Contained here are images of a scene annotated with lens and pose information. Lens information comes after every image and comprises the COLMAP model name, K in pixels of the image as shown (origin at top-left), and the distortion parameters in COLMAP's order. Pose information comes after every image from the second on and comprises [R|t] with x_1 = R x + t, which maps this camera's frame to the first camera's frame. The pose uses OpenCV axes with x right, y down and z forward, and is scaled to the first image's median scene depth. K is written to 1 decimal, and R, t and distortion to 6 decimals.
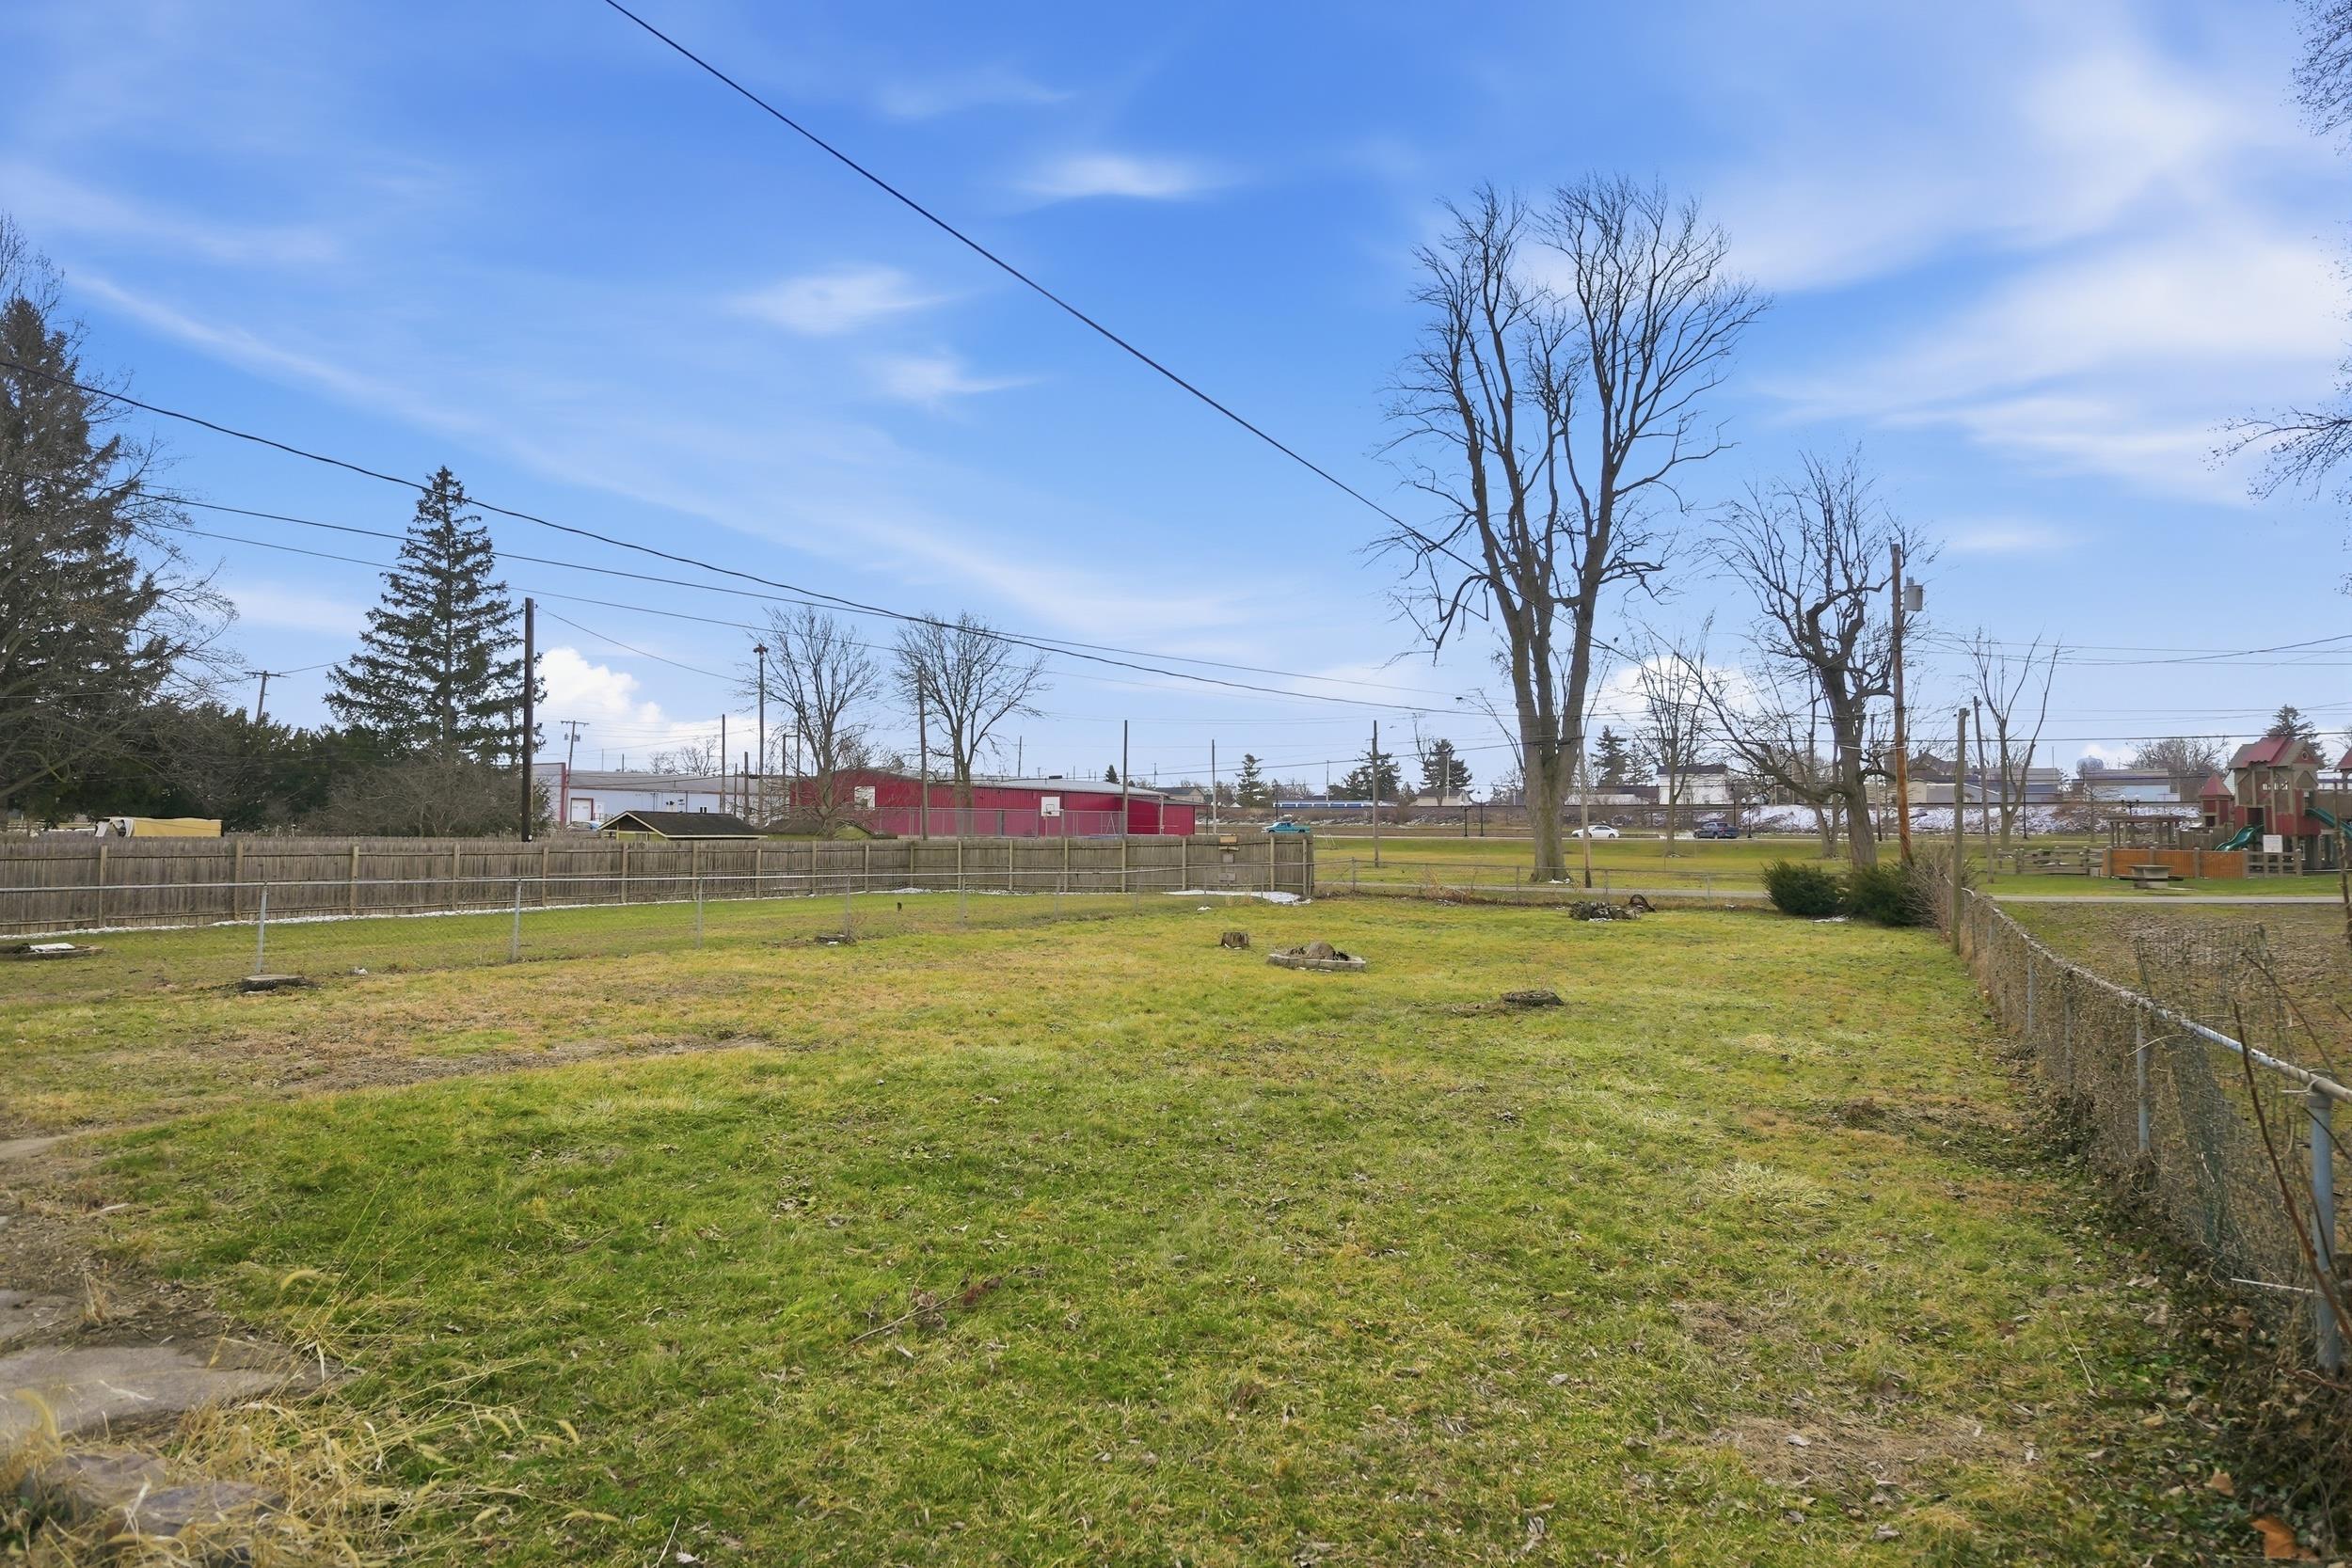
lens RADIAL K [[1385.4, 0, 1181.4], [0, 1385.4, 855.5], [0, 0, 1]] dist [-0.001095, 0.000619]
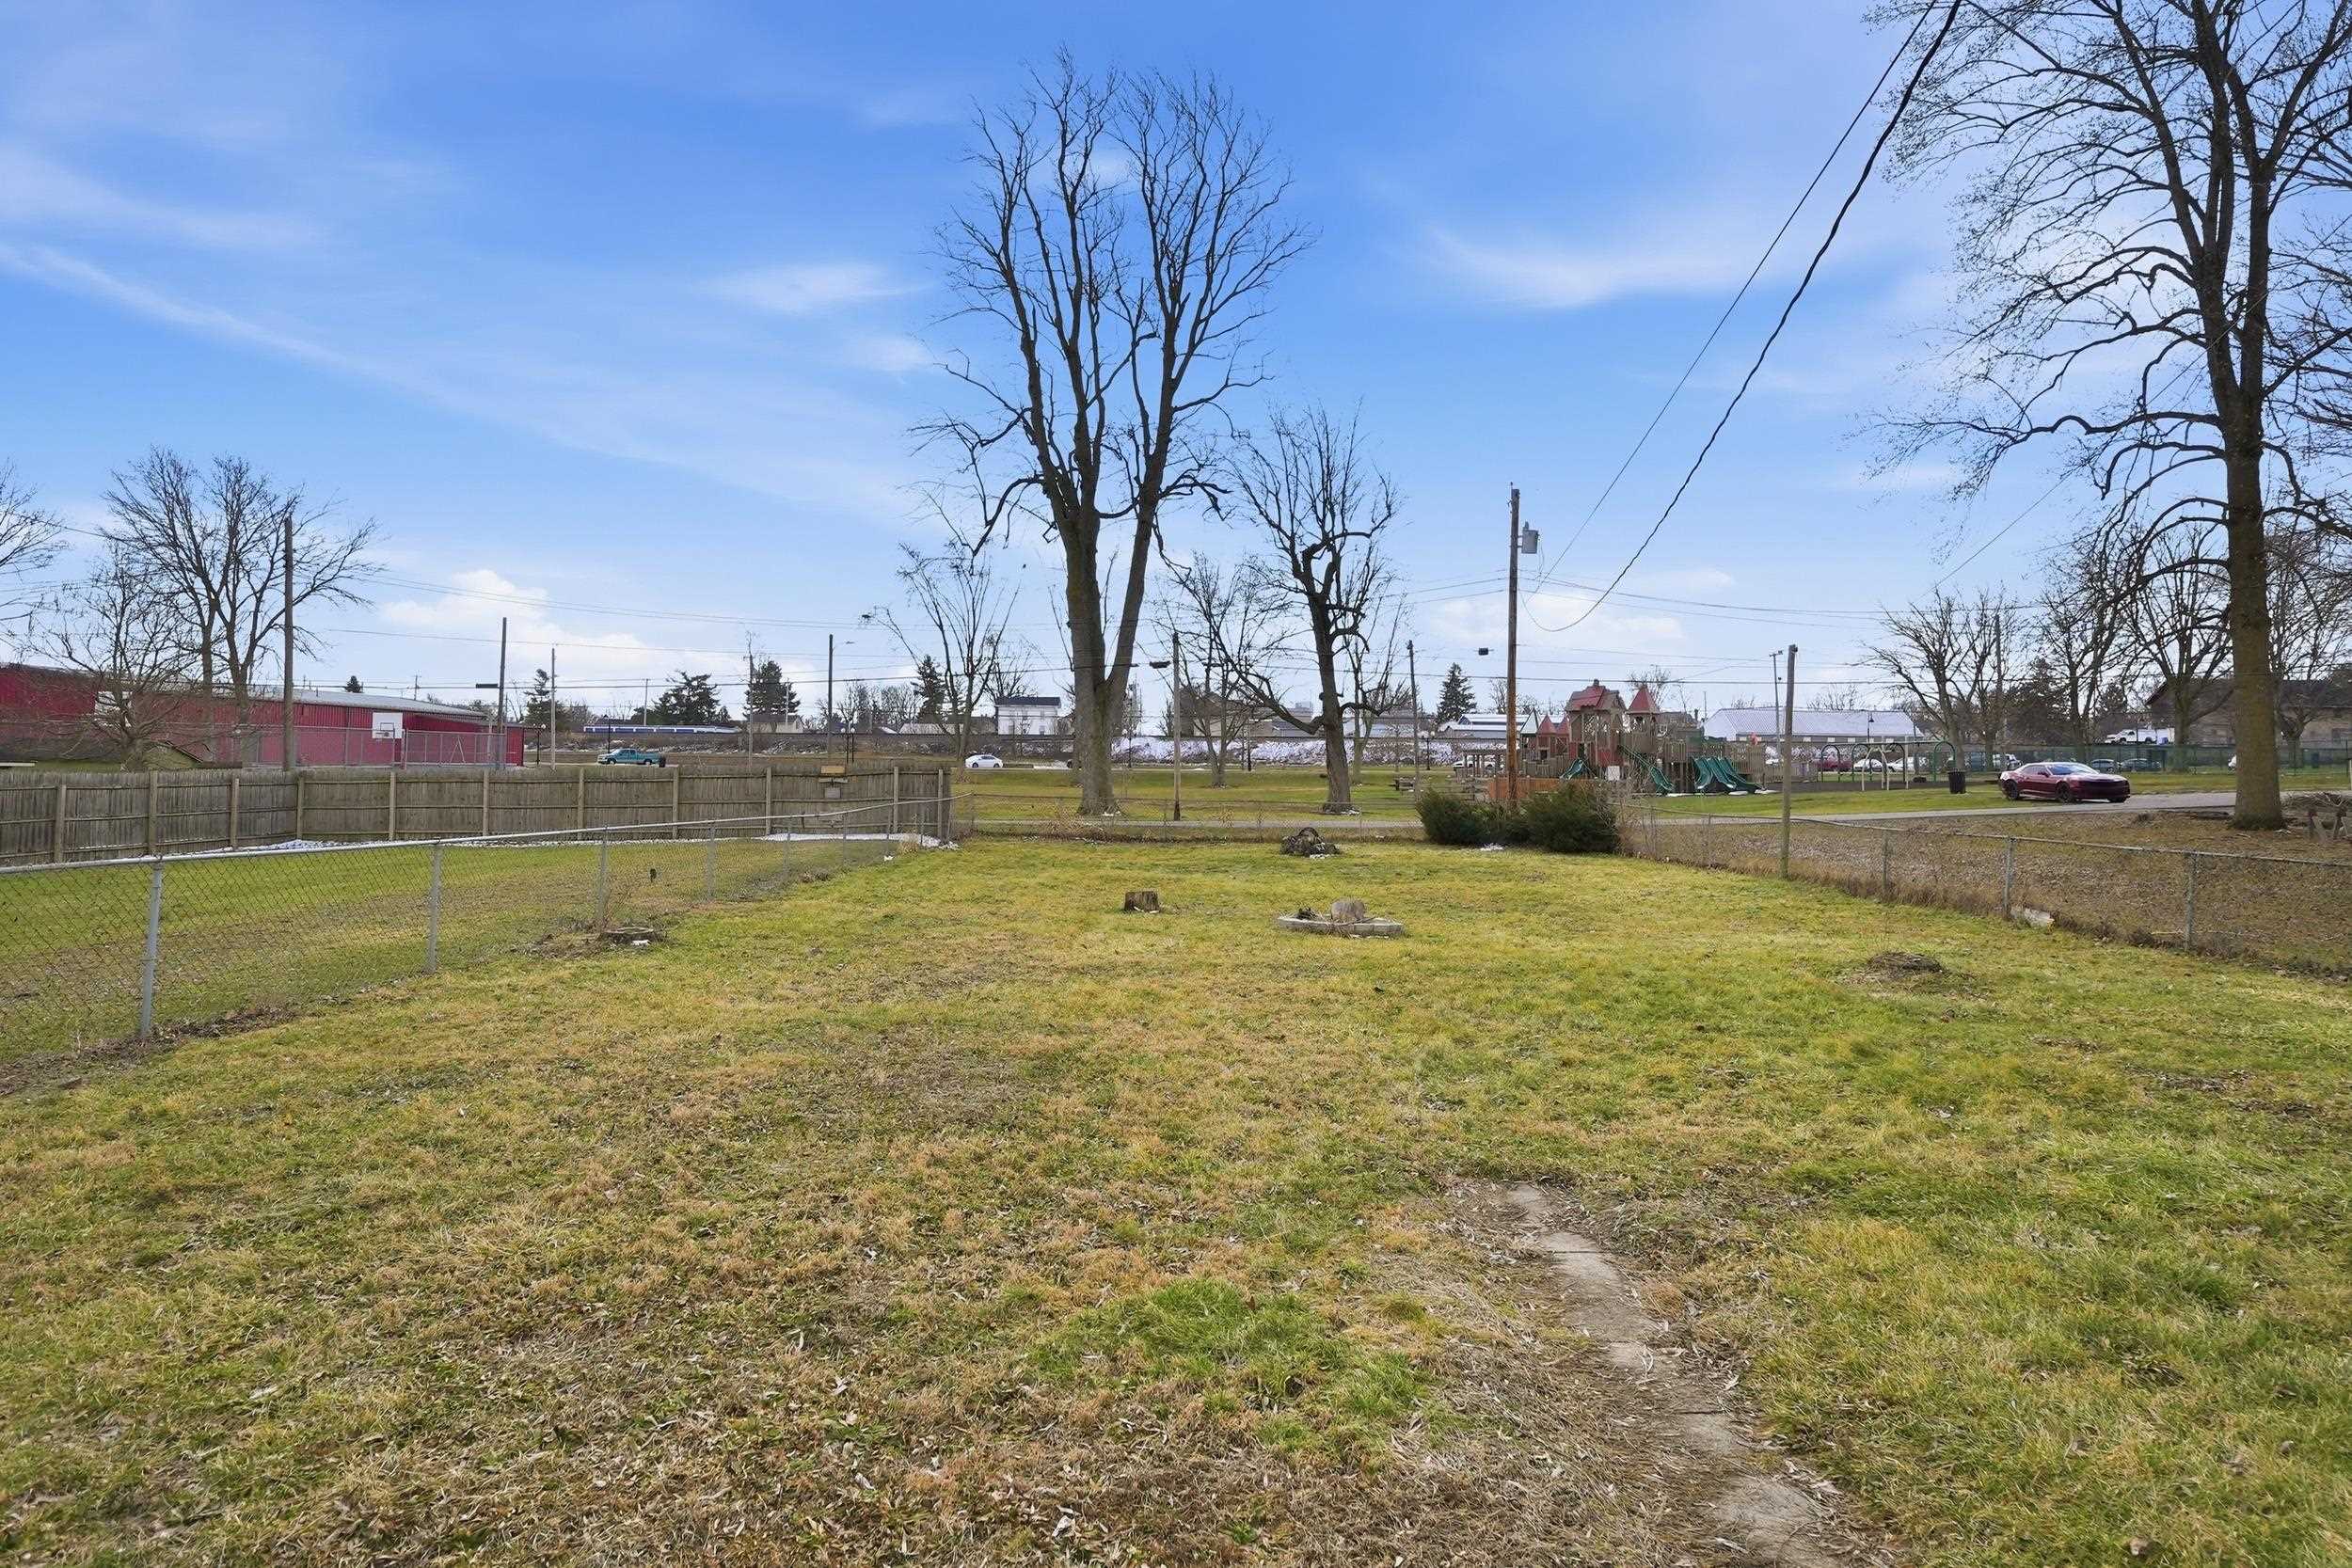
lens RADIAL K [[1365.7, 0, 1176.0], [0, 1365.7, 784.0], [0, 0, 1]] dist [0.001063, 0.000168]
pose [[0.840096, -0.006042, 0.542405, -0.192137], [0.006301, 0.999979, 0.001381, -0.002654], [-0.542402, 0.002257, 0.840116, 0.192765]]
